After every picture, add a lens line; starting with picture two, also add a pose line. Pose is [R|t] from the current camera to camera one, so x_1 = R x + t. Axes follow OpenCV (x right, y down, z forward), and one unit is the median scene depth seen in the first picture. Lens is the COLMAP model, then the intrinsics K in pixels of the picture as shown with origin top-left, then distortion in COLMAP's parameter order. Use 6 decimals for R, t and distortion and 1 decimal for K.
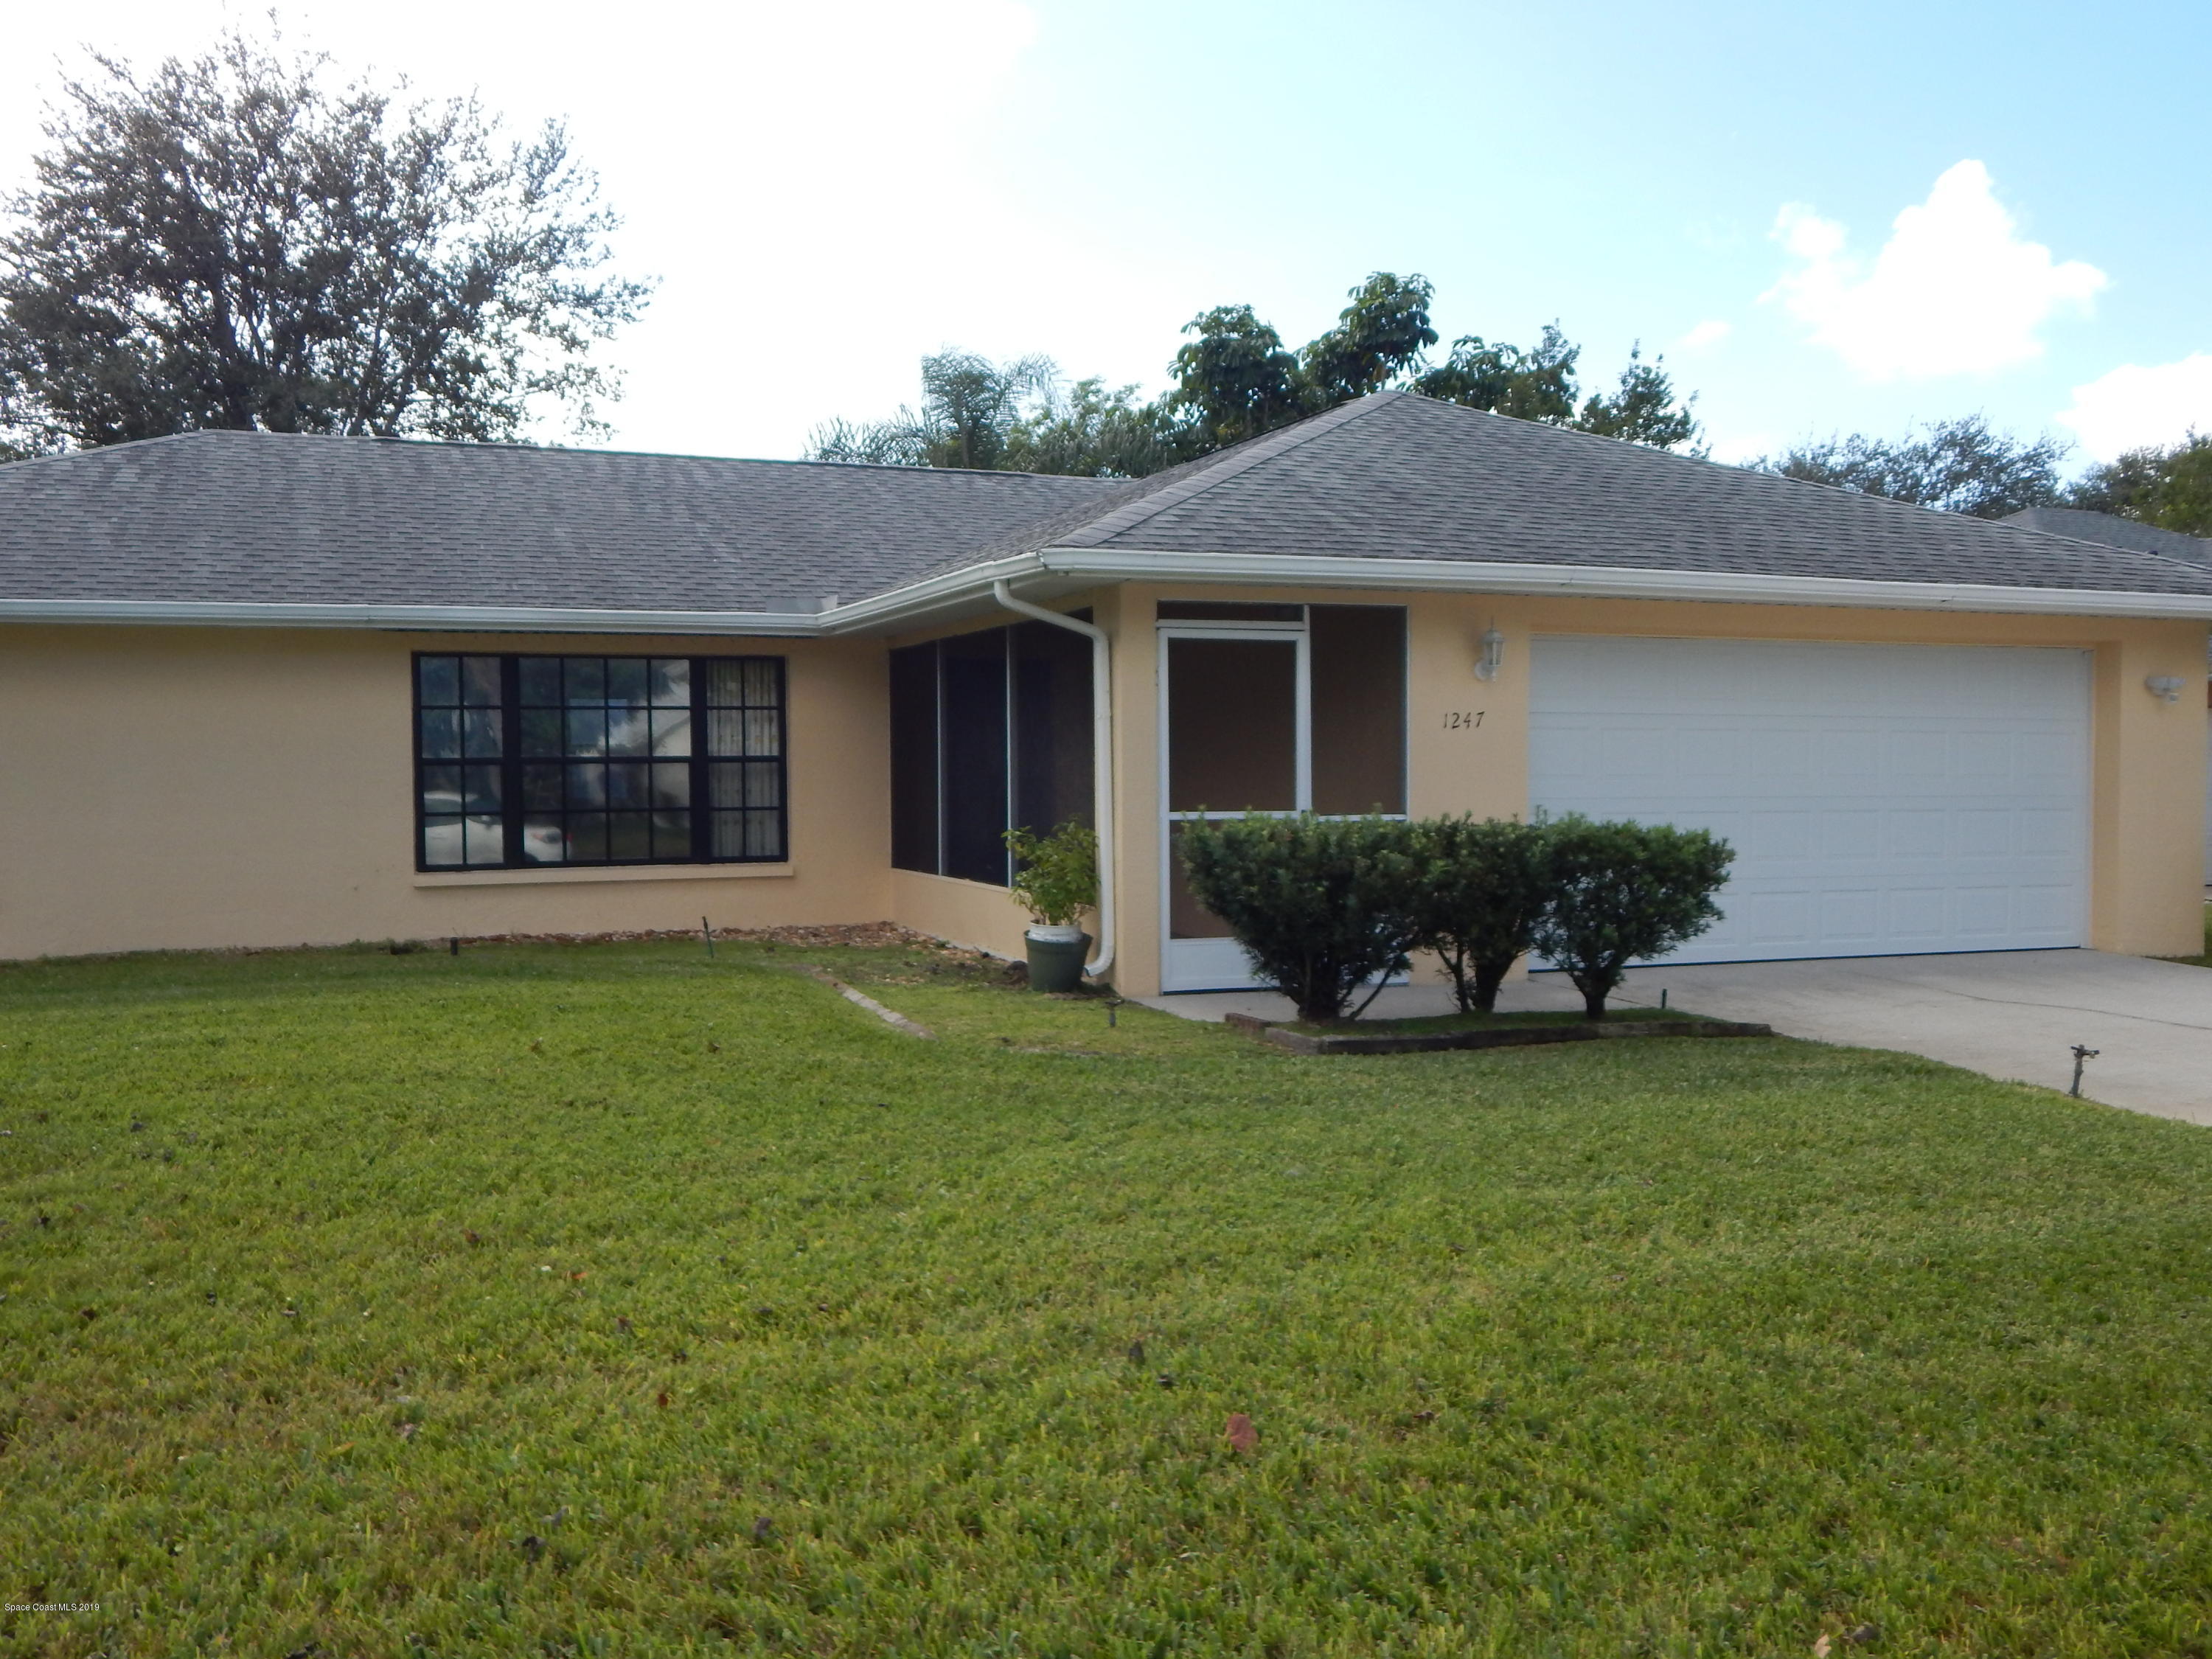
lens RADIAL K [[1855.5, 0, 1104.9], [0, 1855.5, 772.3], [0, 0, 1]] dist [0.036315, -0.043886]
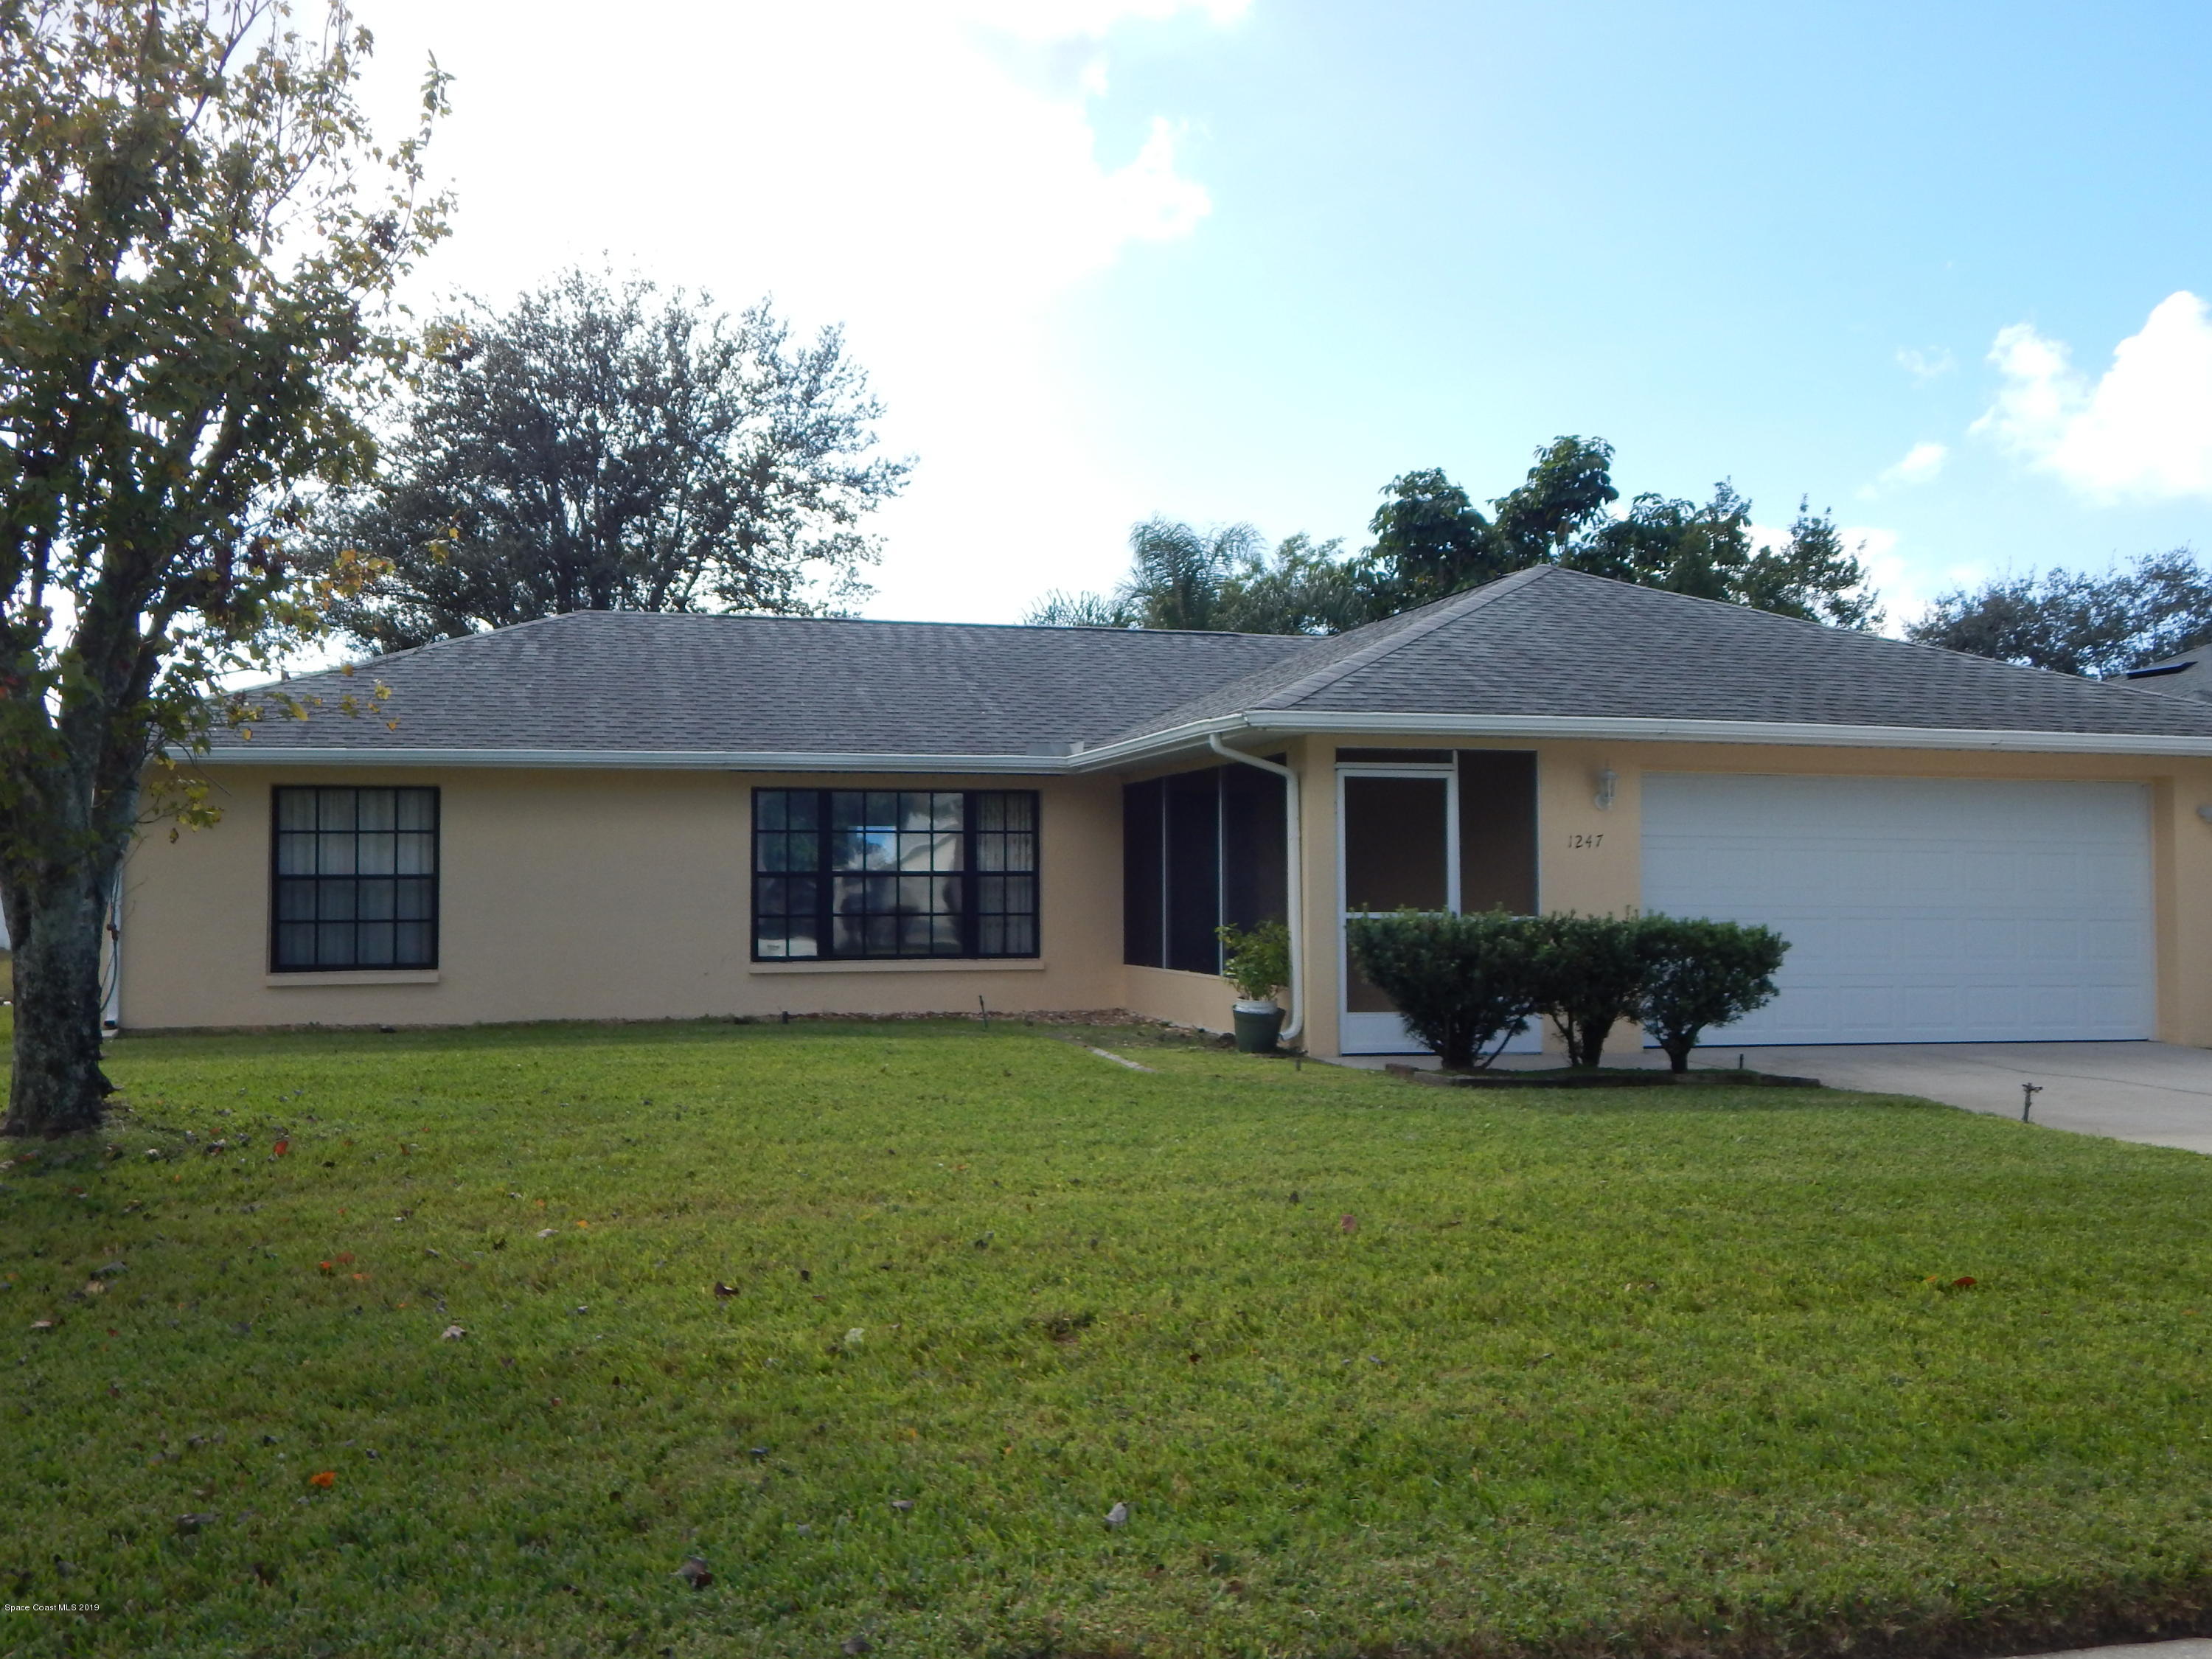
lens RADIAL K [[1855.5, 0, 1103.3], [0, 1855.5, 824.0], [0, 0, 1]] dist [0.036315, -0.043886]
pose [[0.993391, 0.000491, -0.114776, 0.011354], [-0.005318, 0.999114, -0.041753, 0.011161], [0.114654, 0.042088, 0.992514, -0.217464]]
